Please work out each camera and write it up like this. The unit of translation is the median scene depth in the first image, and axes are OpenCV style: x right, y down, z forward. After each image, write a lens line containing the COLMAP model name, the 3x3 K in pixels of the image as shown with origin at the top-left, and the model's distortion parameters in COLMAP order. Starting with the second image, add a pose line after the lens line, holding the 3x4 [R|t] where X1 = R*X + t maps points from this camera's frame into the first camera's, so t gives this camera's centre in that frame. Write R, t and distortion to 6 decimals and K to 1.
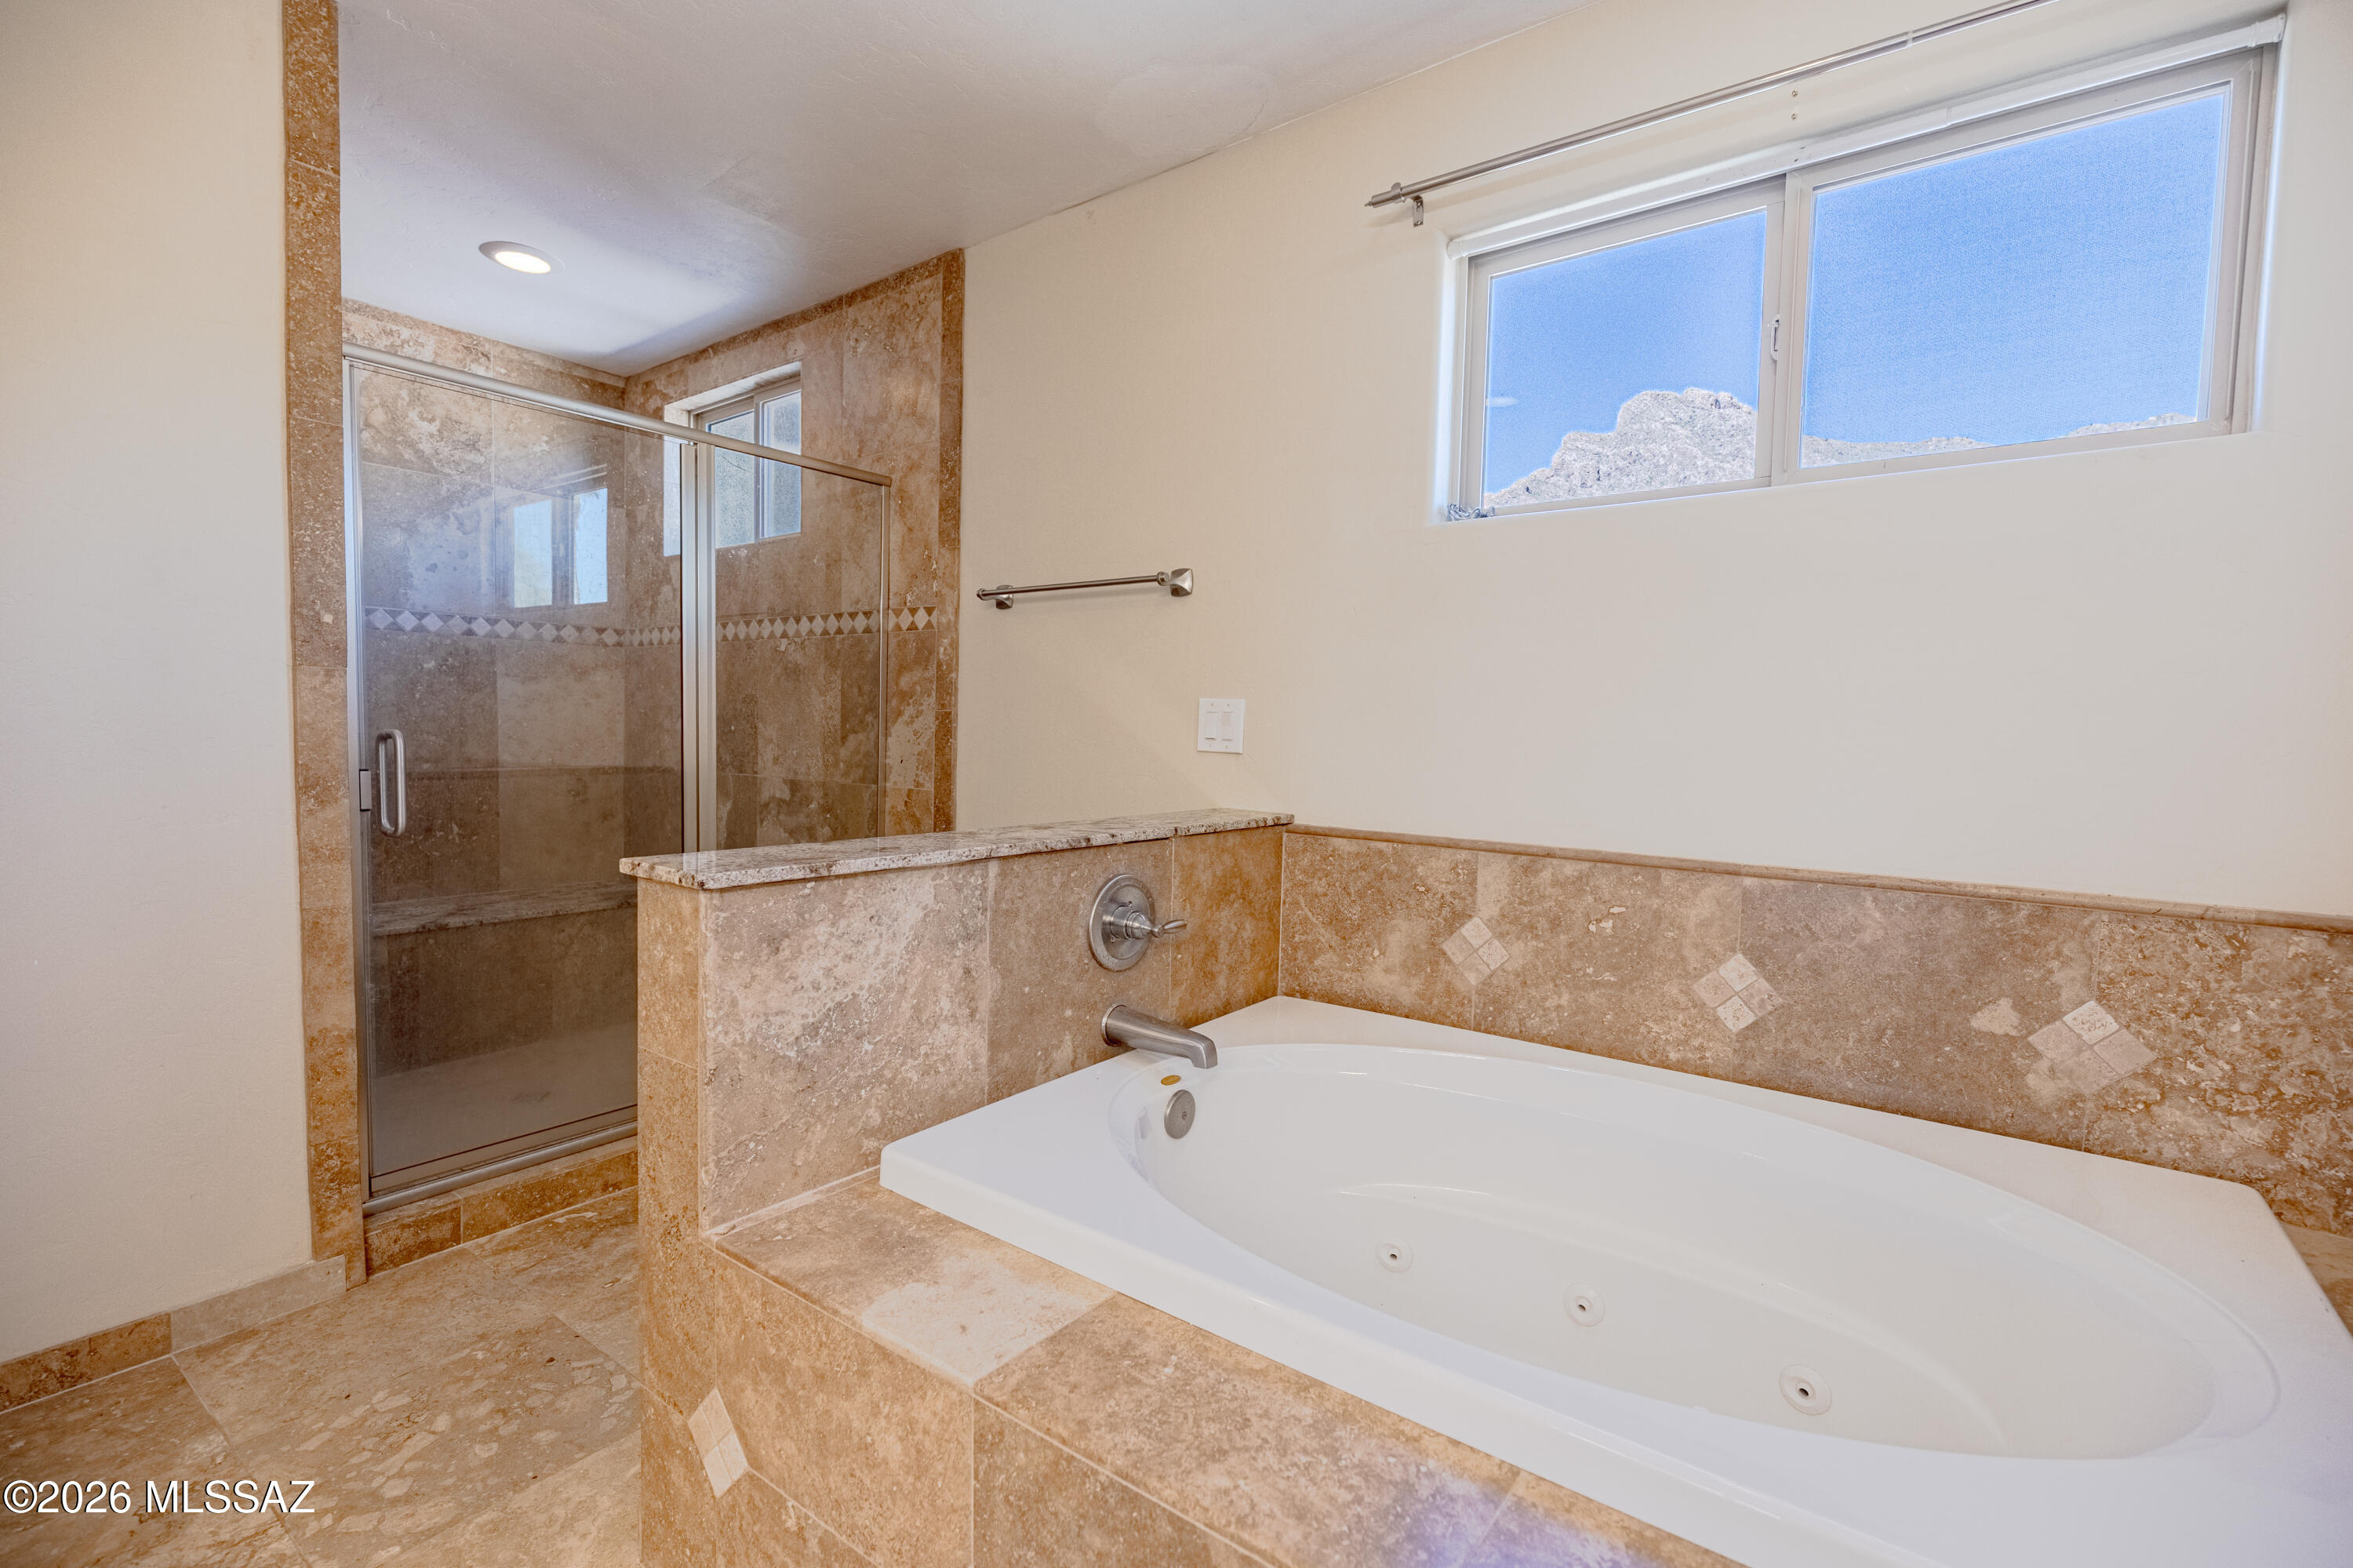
lens RADIAL K [[1045.5, 0, 1176.5], [0, 1045.5, 784.0], [0, 0, 1]] dist [0.001104, -0.000663]
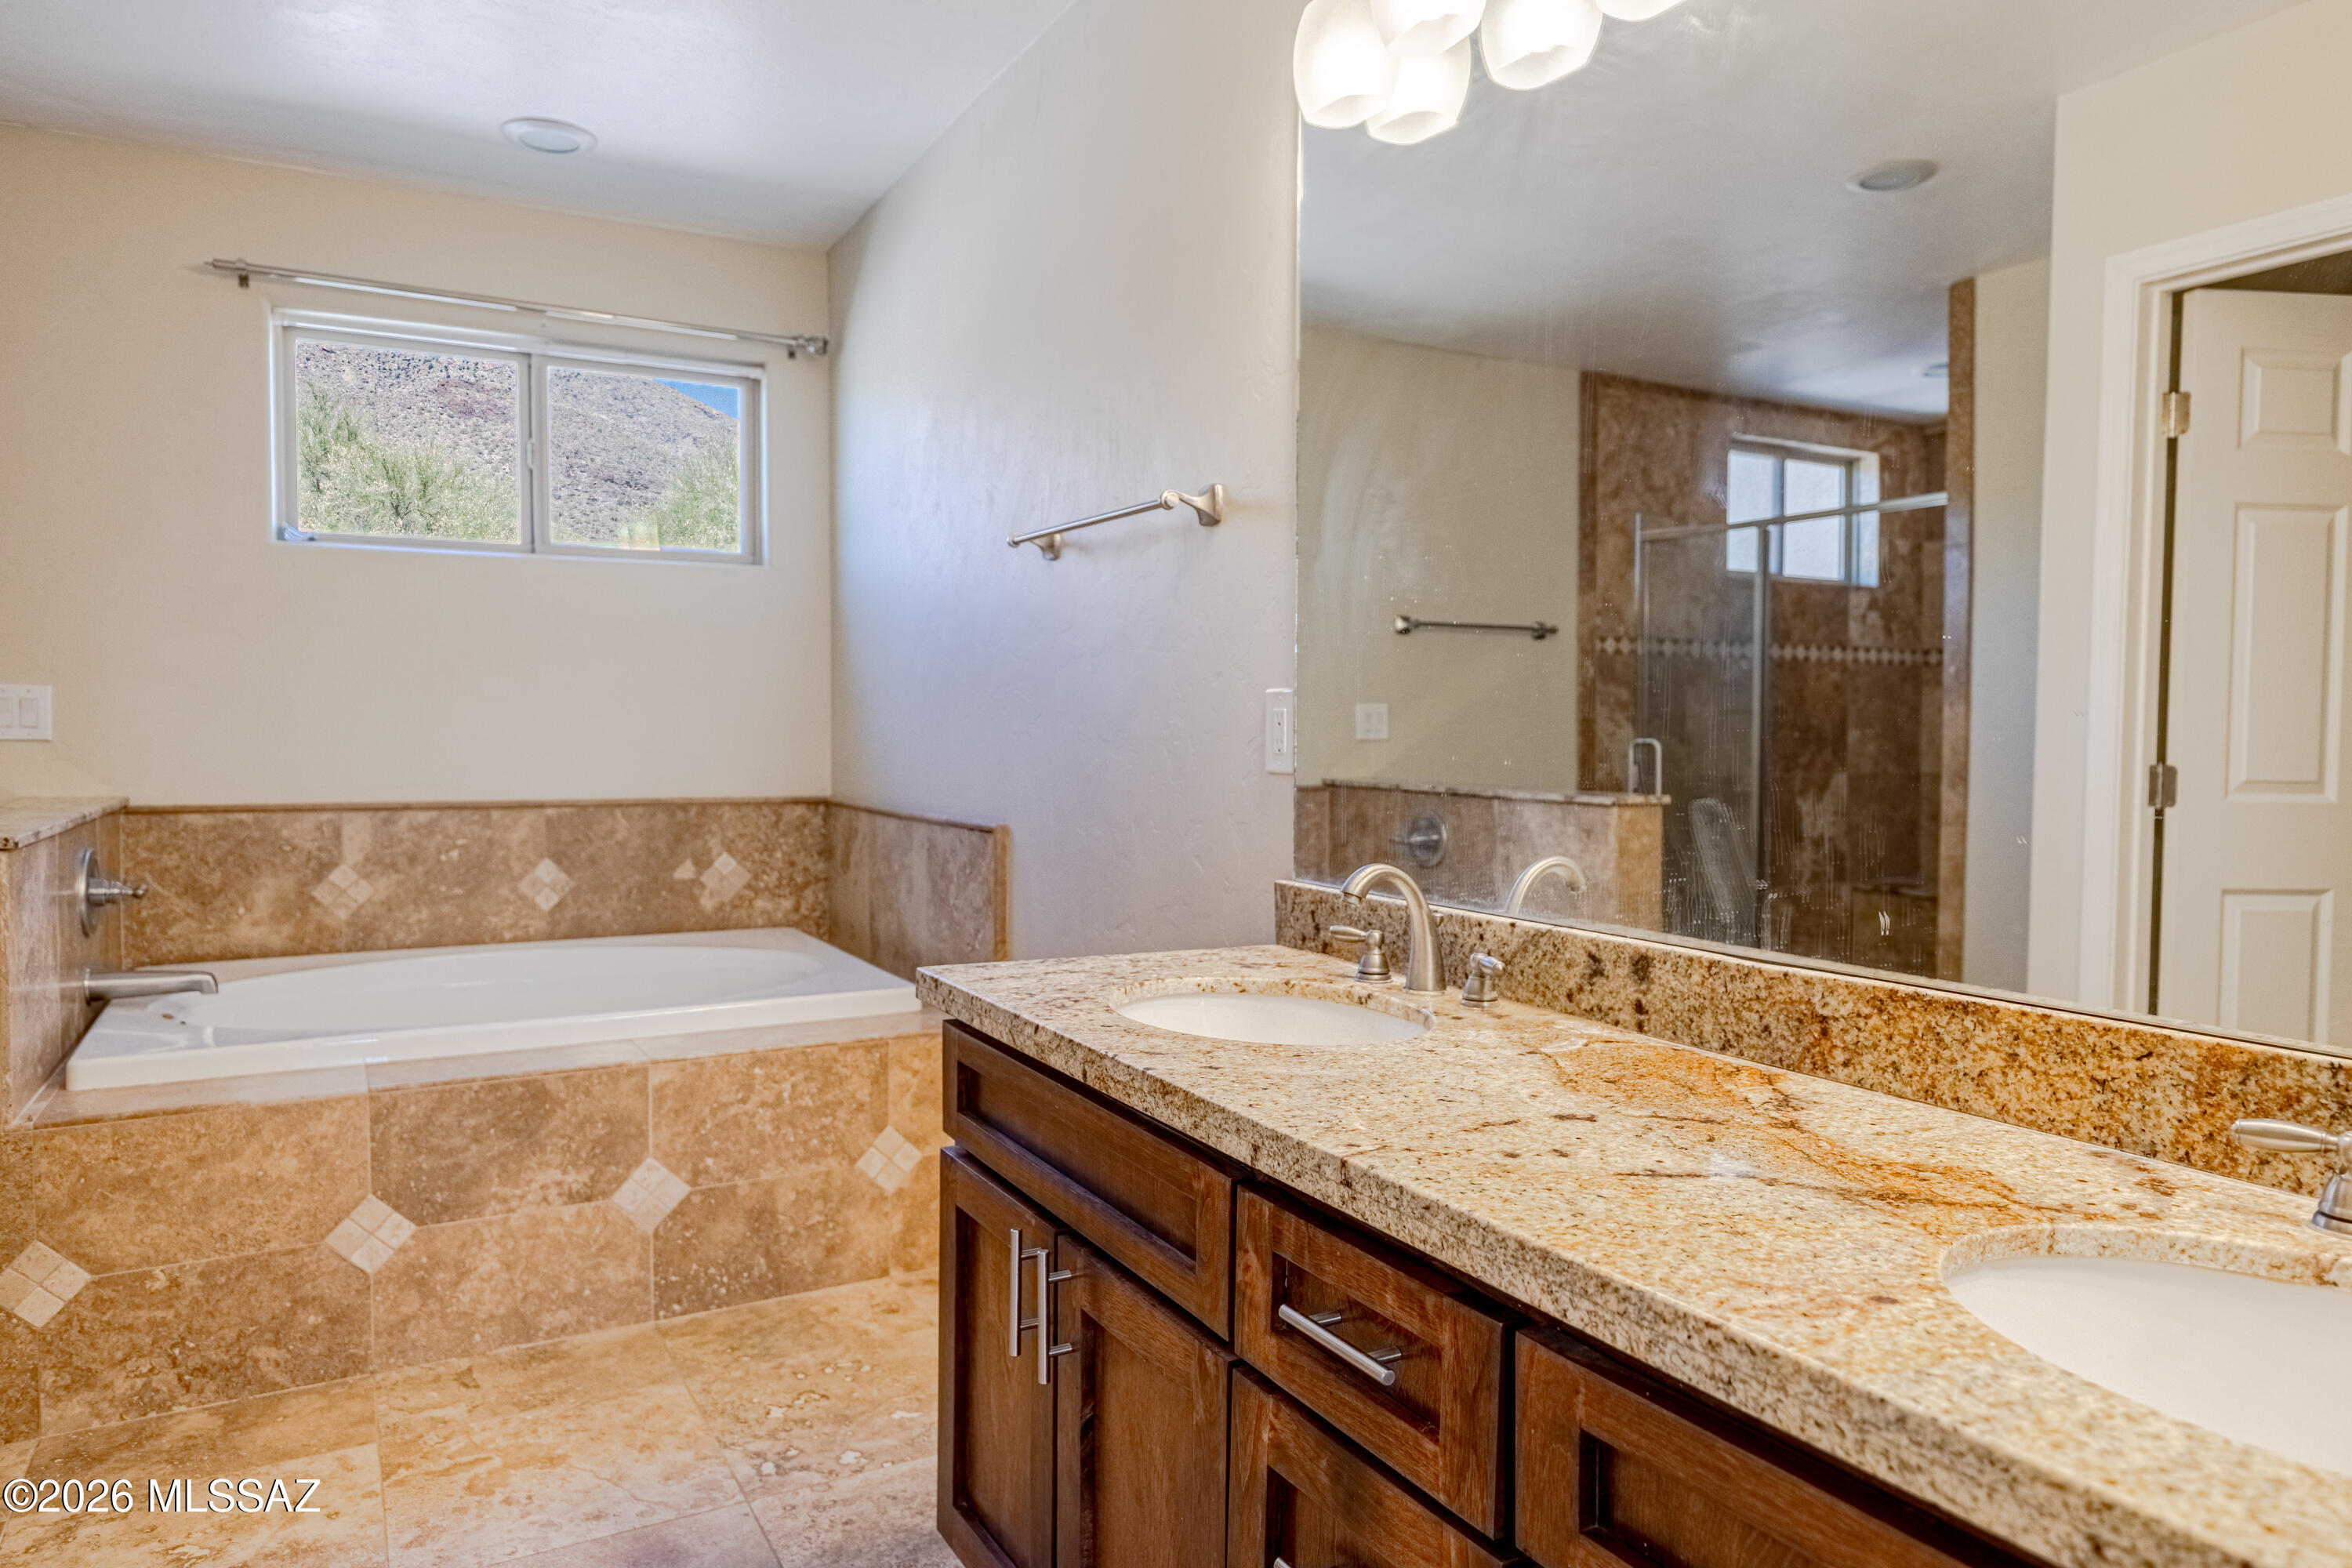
lens RADIAL K [[1475.7, 0, 1176.0], [0, 1475.7, 784.0], [0, 0, 1]] dist [0.052088, -0.000369]
pose [[0.397421, -0.057479, 0.915835, -1.013073], [0.055322, 0.997722, 0.038611, 0.018576], [-0.915967, 0.035321, 0.399695, -0.670148]]
